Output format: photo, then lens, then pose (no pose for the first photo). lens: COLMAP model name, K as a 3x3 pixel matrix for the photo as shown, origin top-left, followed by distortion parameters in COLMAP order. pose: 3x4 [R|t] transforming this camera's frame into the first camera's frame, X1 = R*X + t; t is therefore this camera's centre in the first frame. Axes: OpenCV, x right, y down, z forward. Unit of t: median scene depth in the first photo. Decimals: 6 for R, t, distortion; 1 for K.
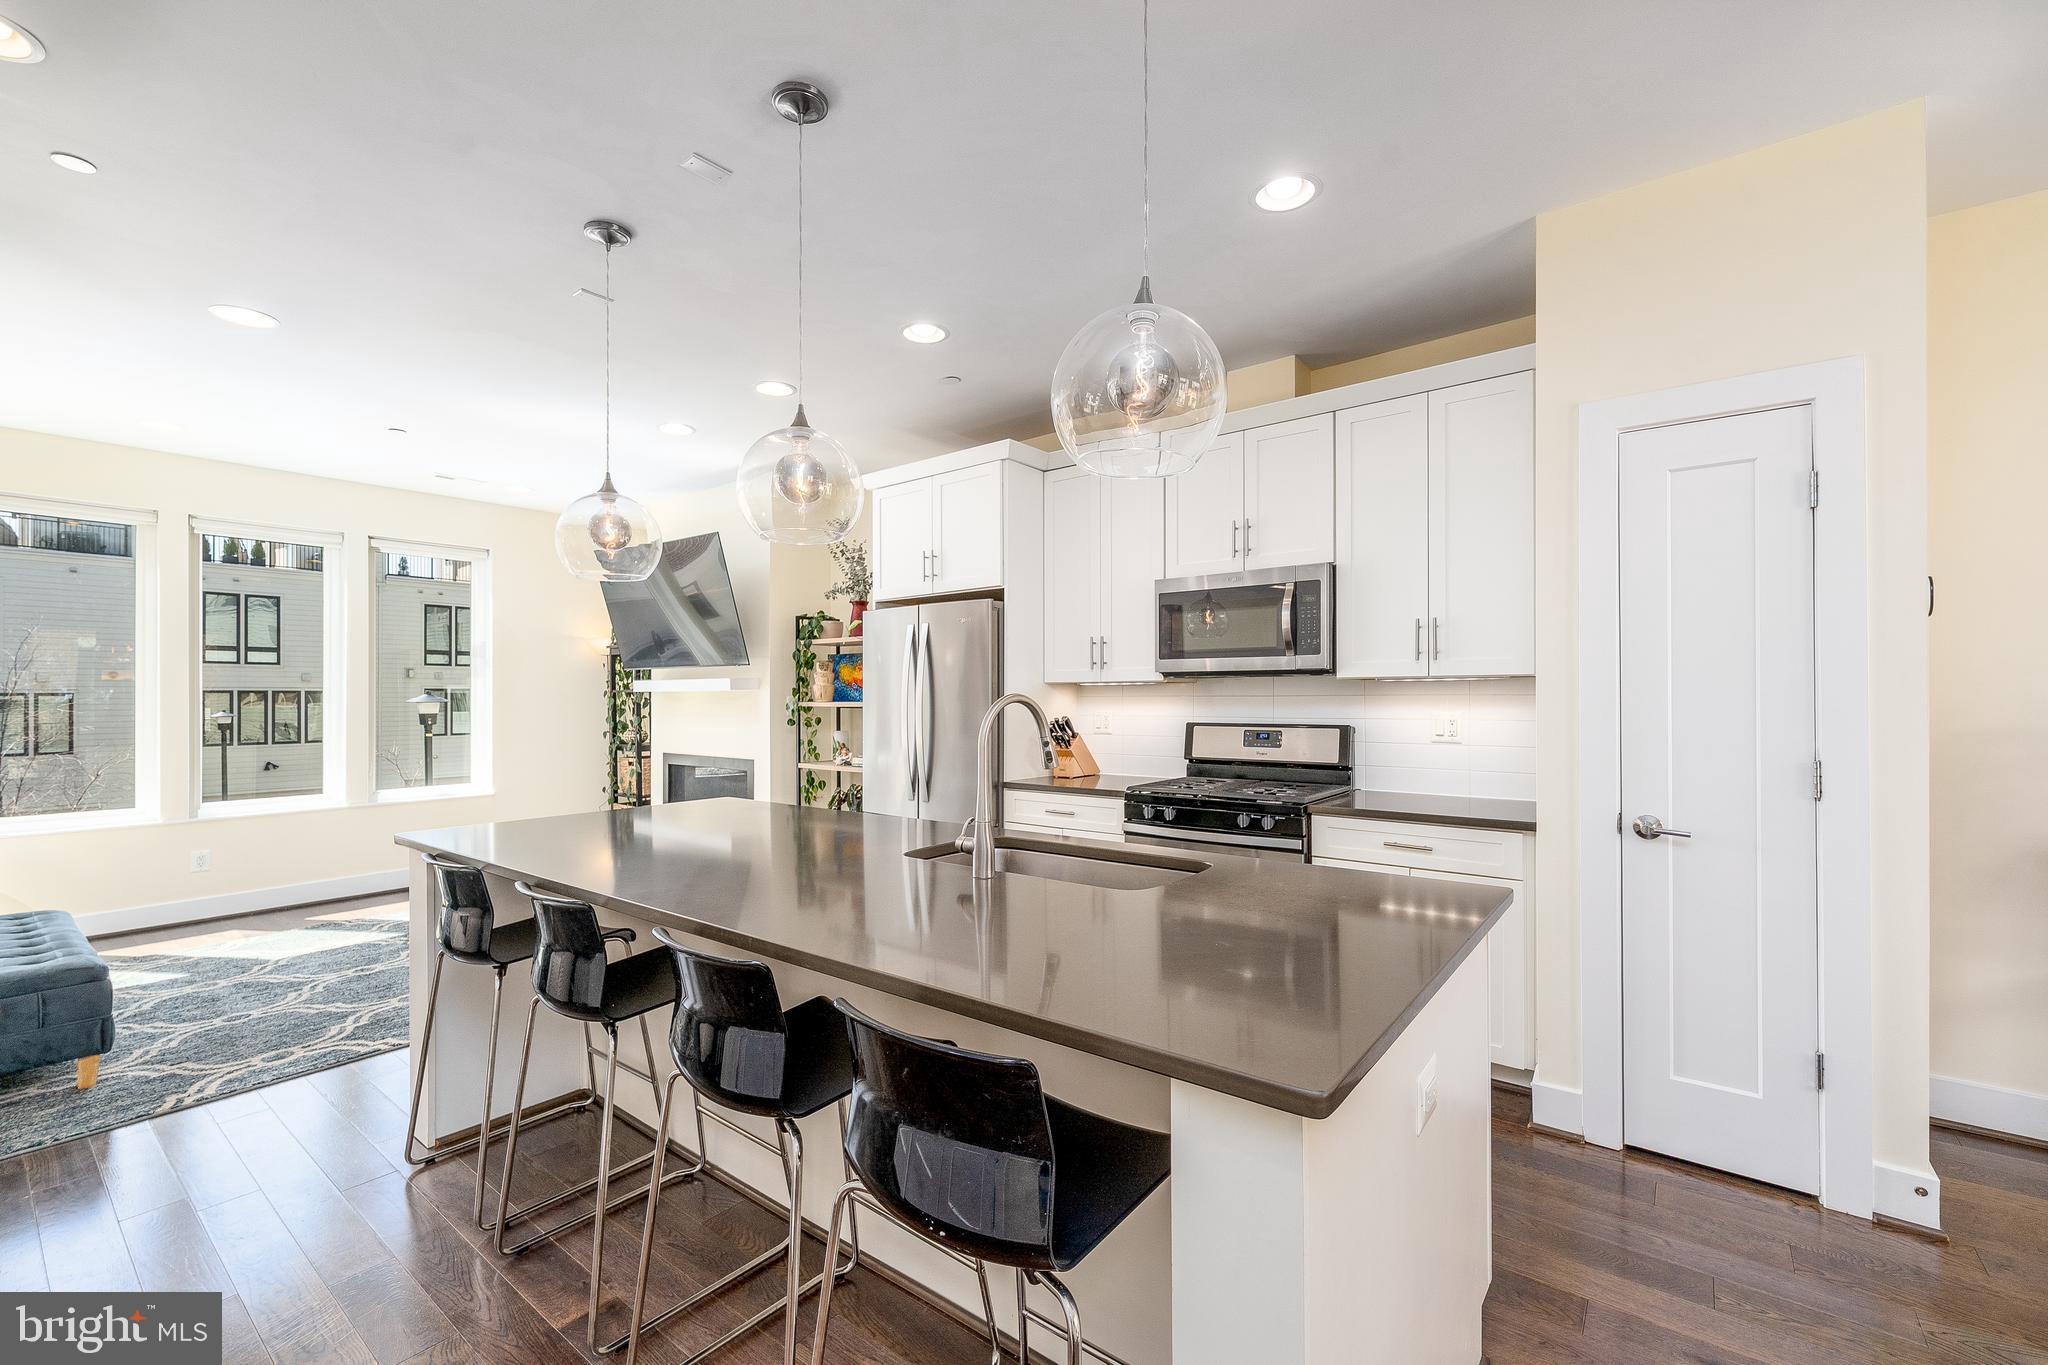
lens RADIAL K [[836.1, 0, 1028.2], [0, 836.1, 695.0], [0, 0, 1]] dist [-0.000034, -0.000143]
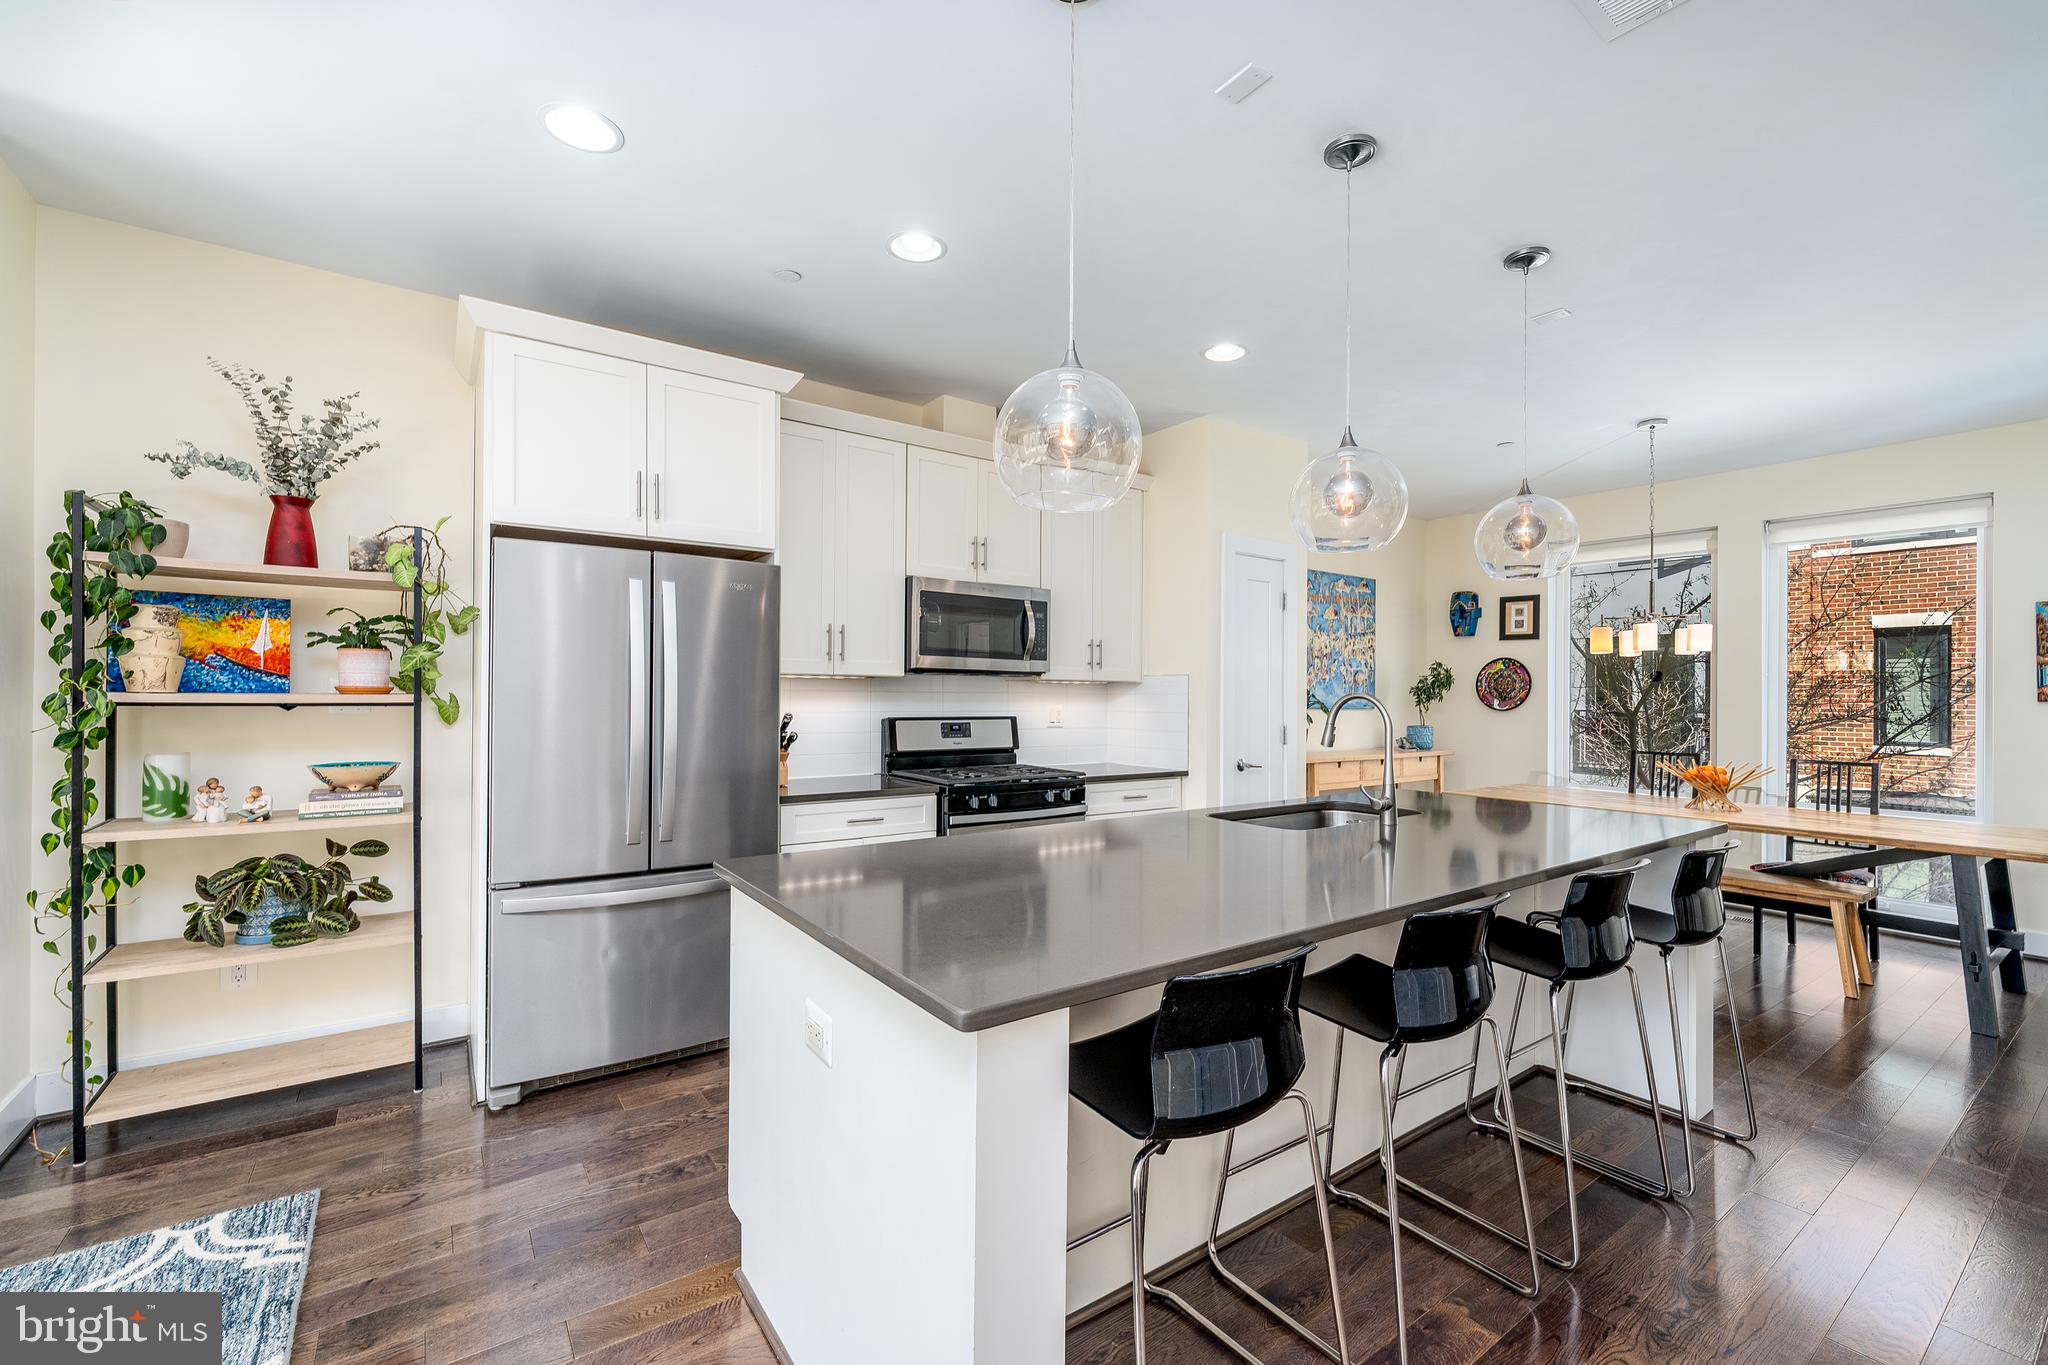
lens RADIAL K [[836.1, 0, 1024.0], [0, 836.1, 688.3], [0, 0, 1]] dist [-0.000034, -0.000143]
pose [[0.295872, 0.012939, 0.955140, -0.797378], [-0.011874, 0.999881, -0.009867, 0.006075], [-0.955154, -0.008422, 0.295991, 0.598781]]
